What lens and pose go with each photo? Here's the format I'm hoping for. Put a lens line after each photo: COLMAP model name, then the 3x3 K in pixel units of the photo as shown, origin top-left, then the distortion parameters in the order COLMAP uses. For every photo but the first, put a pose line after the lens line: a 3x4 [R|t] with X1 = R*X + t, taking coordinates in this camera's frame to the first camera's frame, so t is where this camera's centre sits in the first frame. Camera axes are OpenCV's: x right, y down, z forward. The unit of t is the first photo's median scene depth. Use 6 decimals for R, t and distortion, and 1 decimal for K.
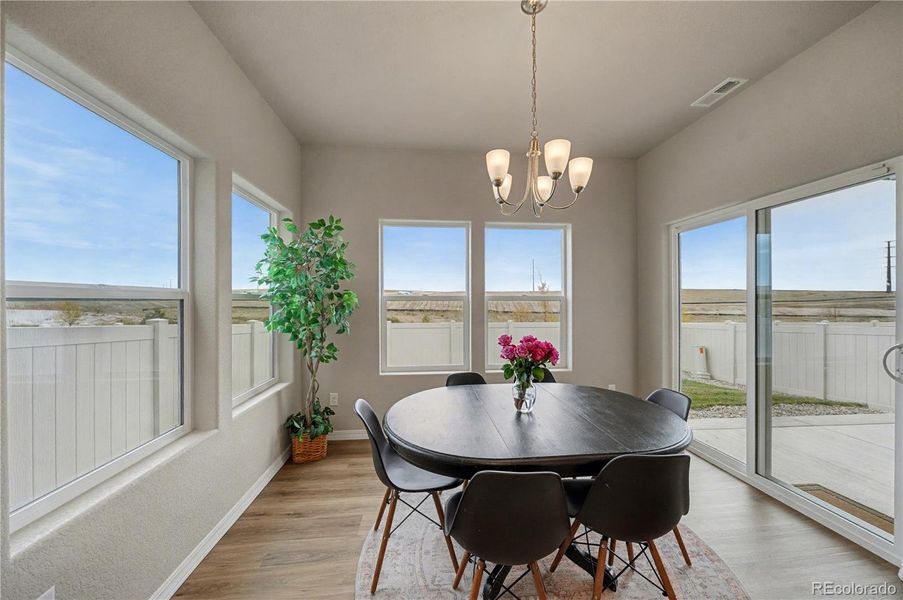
lens RADIAL K [[314.8, 0, 452.2], [0, 314.8, 301.4], [0, 0, 1]] dist [-0.007016, -0.000458]
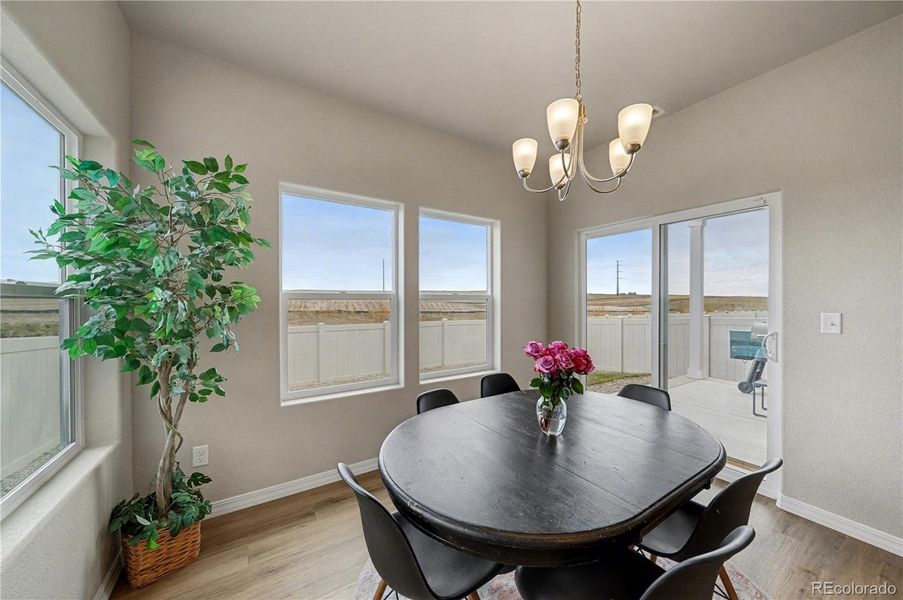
lens RADIAL K [[314.8, 0, 451.5], [0, 314.8, 302.3], [0, 0, 1]] dist [-0.007016, -0.000458]
pose [[0.891407, -0.001823, 0.453199, -0.243565], [0.000058, 0.999992, 0.003909, 0.001441], [-0.453203, -0.003459, 0.891401, 0.245259]]
